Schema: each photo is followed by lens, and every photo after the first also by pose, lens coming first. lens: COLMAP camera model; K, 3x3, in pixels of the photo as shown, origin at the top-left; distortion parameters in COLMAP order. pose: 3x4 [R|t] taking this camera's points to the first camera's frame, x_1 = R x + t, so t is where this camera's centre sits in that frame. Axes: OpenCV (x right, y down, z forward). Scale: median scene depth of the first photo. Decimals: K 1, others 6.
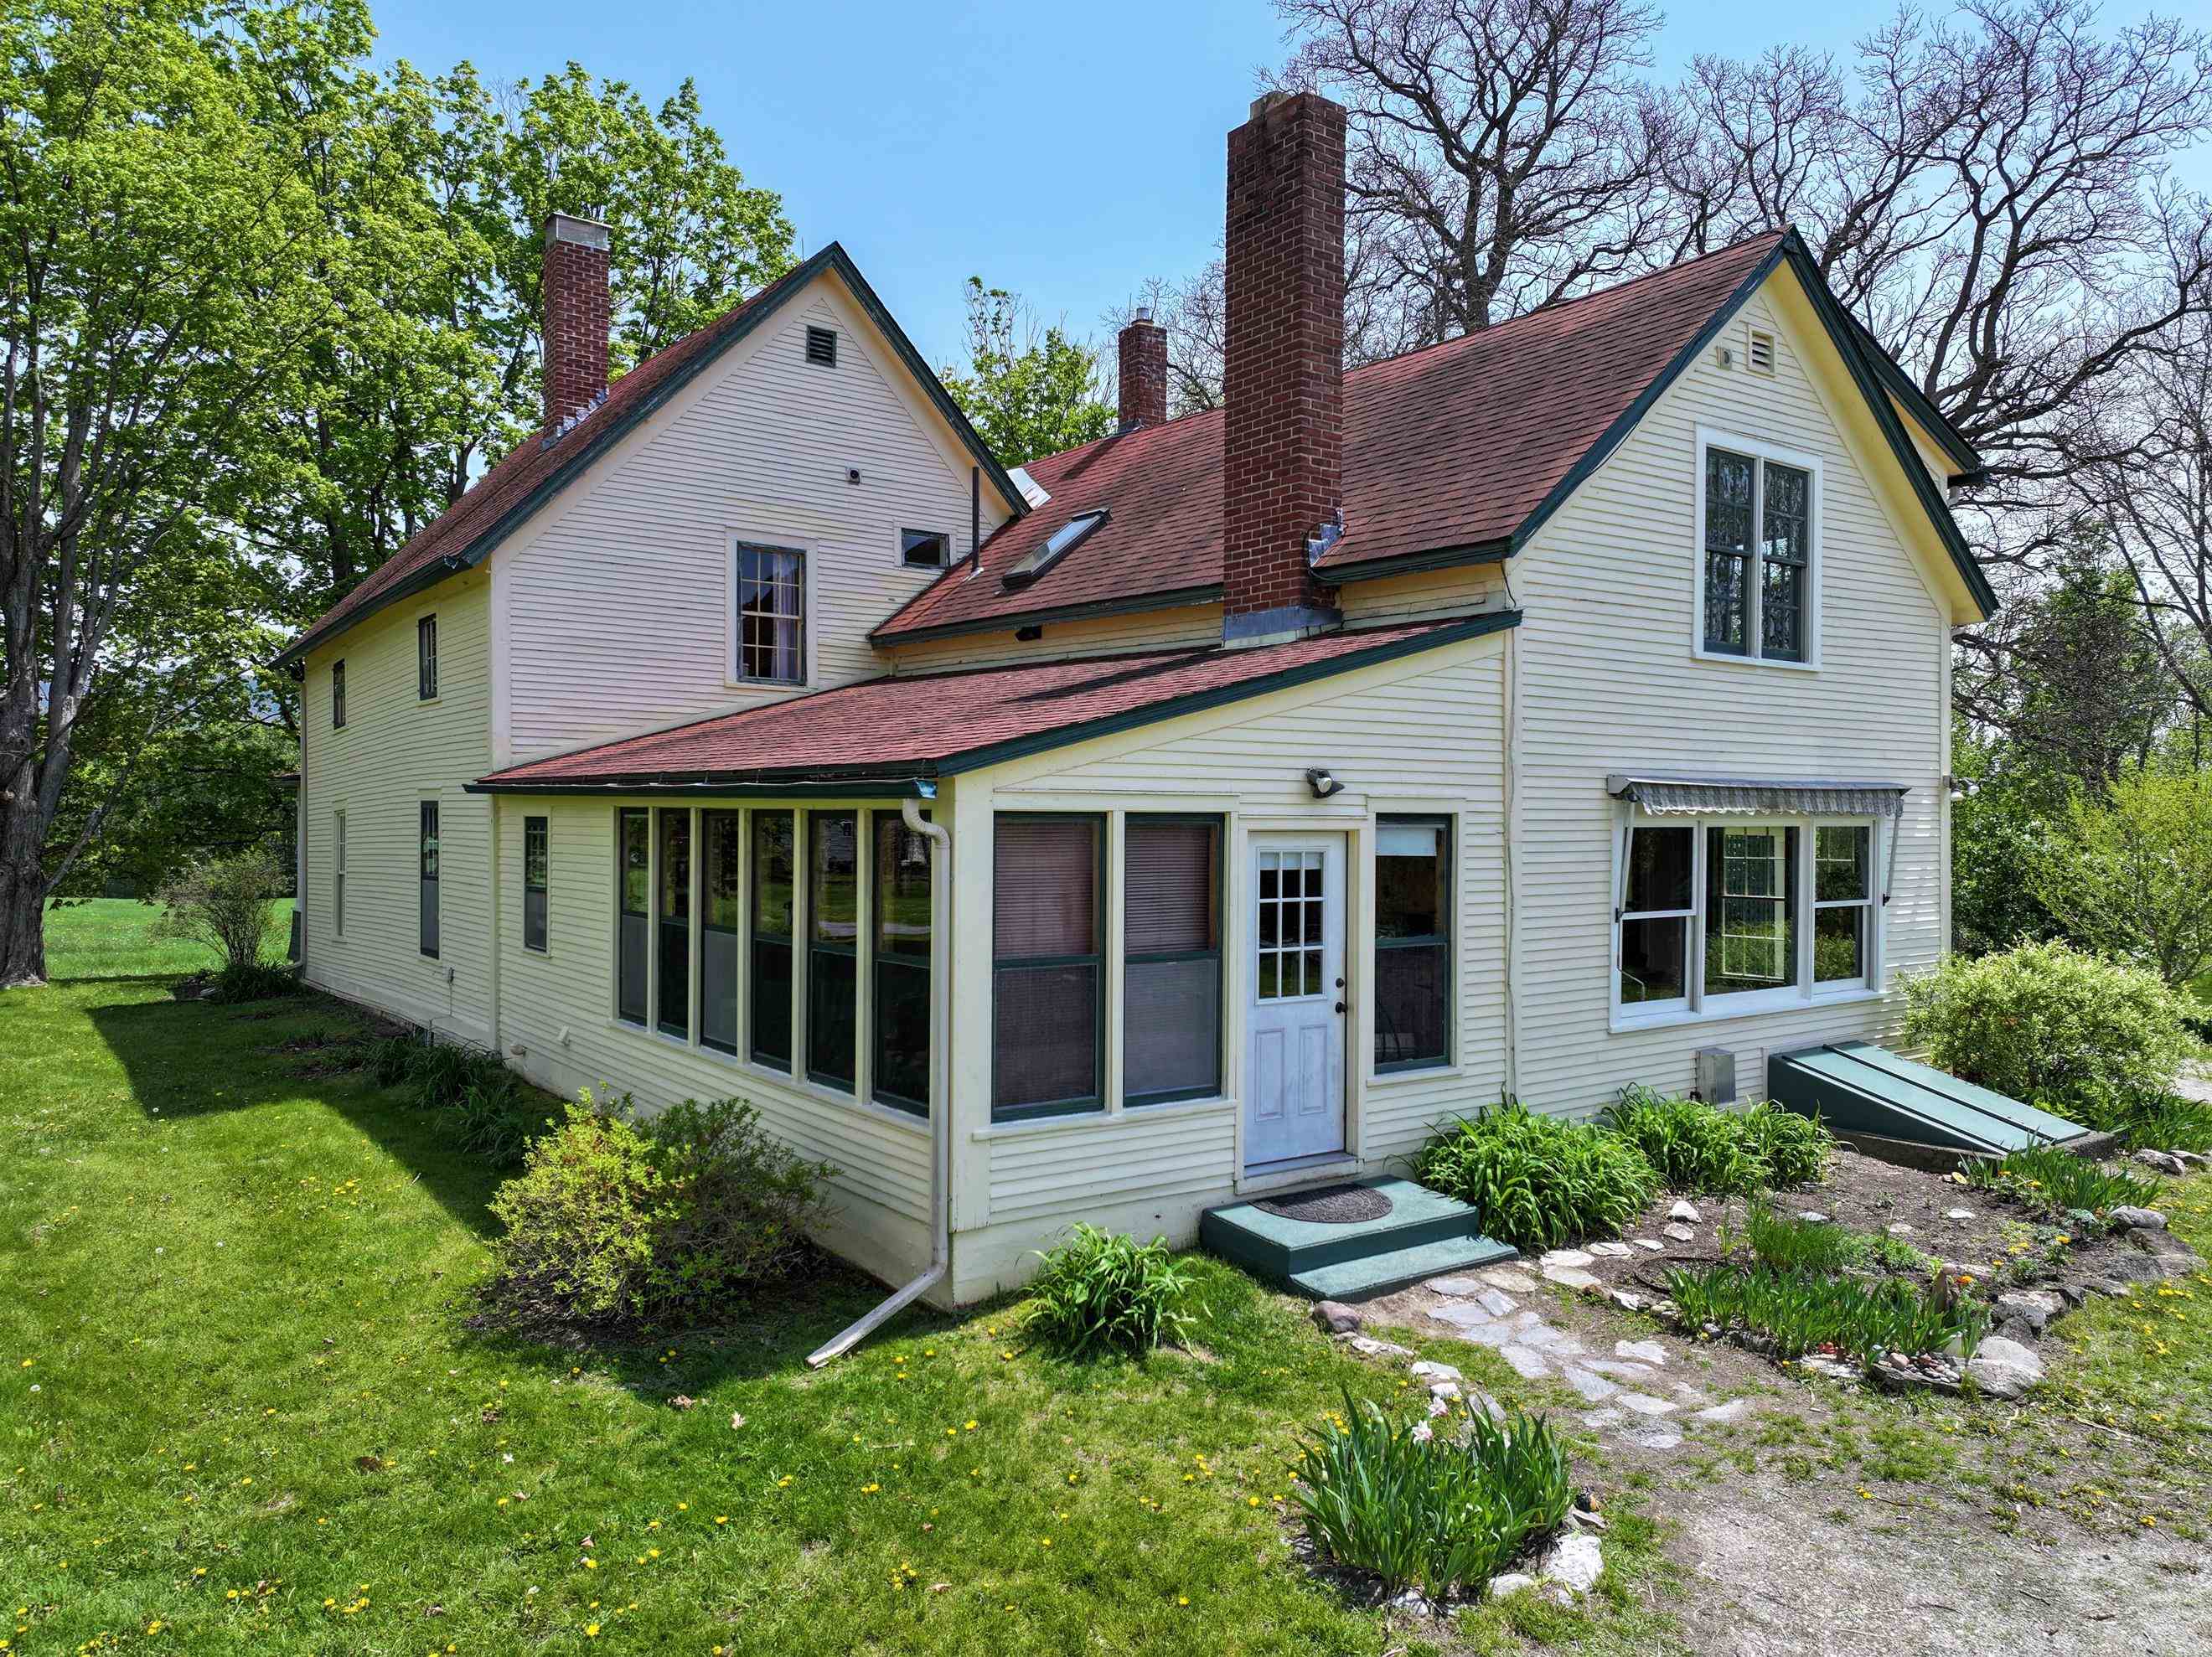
lens RADIAL K [[1562.3, 0, 1105.2], [0, 1562.3, 827.7], [0, 0, 1]] dist [0.003494, 0.012891]
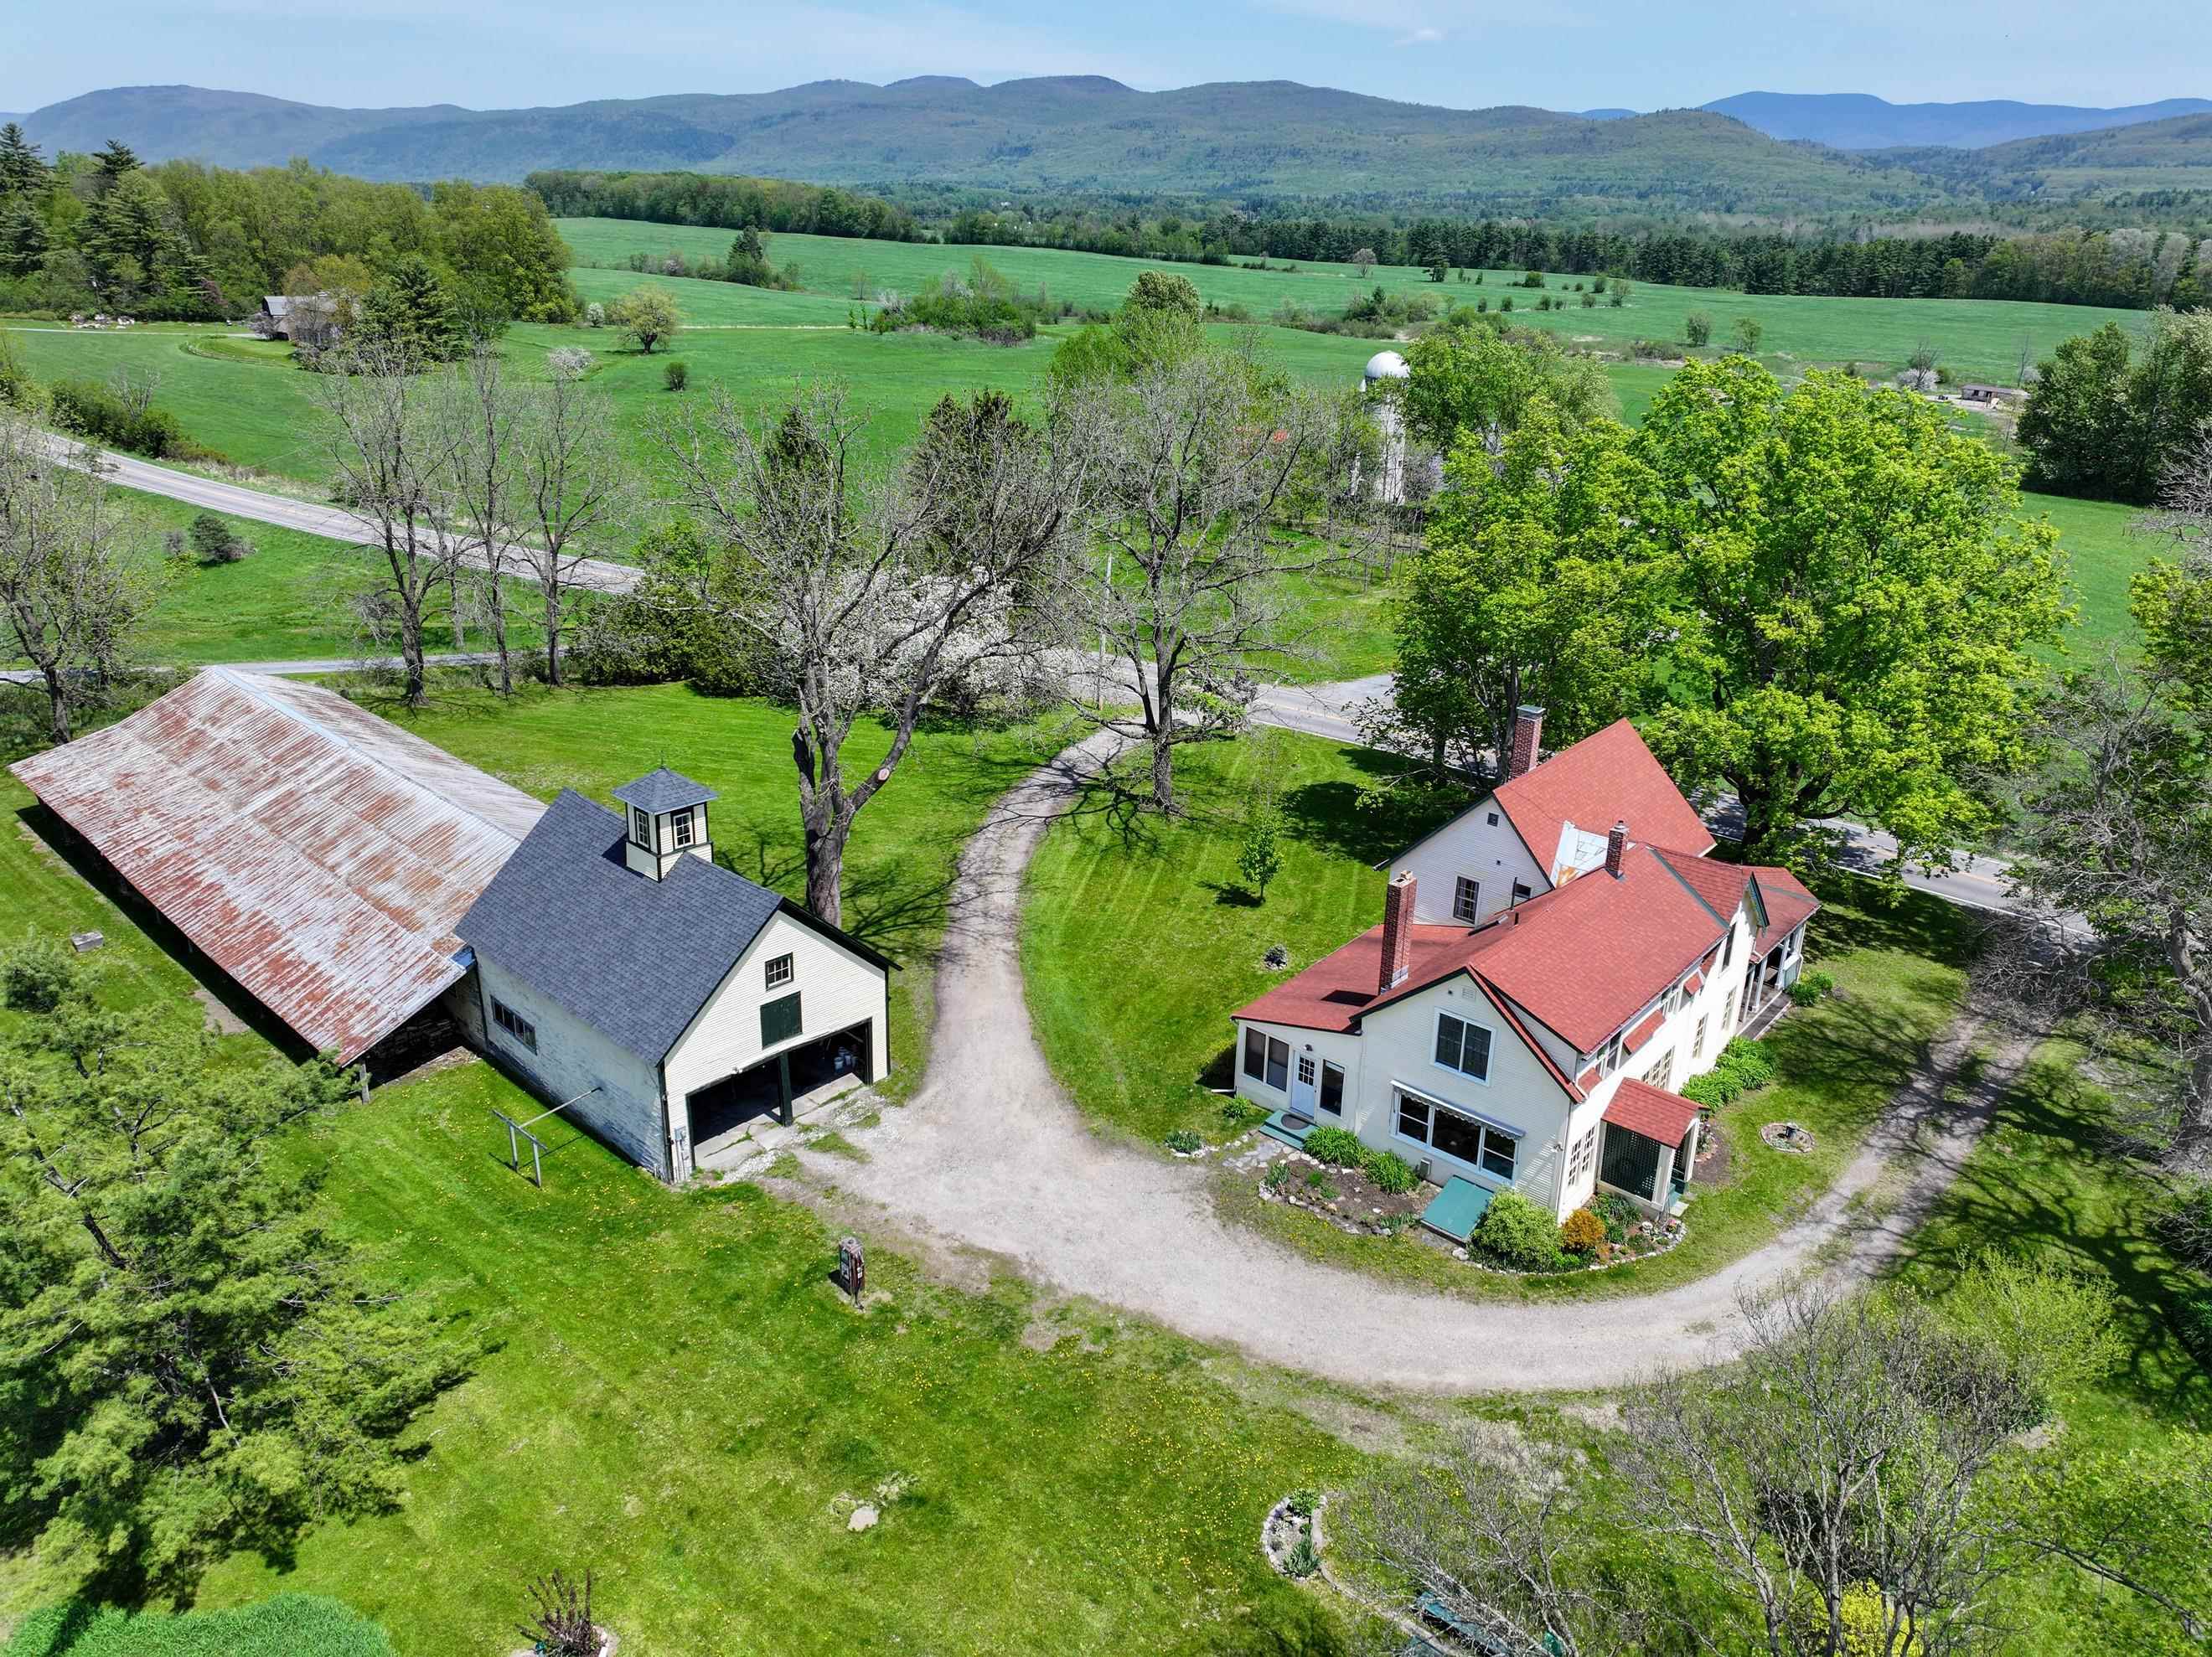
lens RADIAL K [[1562.3, 0, 1106.3], [0, 1562.3, 828.4], [0, 0, 1]] dist [0.003494, 0.012891]
pose [[0.226448, 0.353009, -0.907803, 3.135198], [-0.007484, 0.932616, 0.360792, -1.816921], [0.973994, -0.074907, 0.213832, -0.448031]]
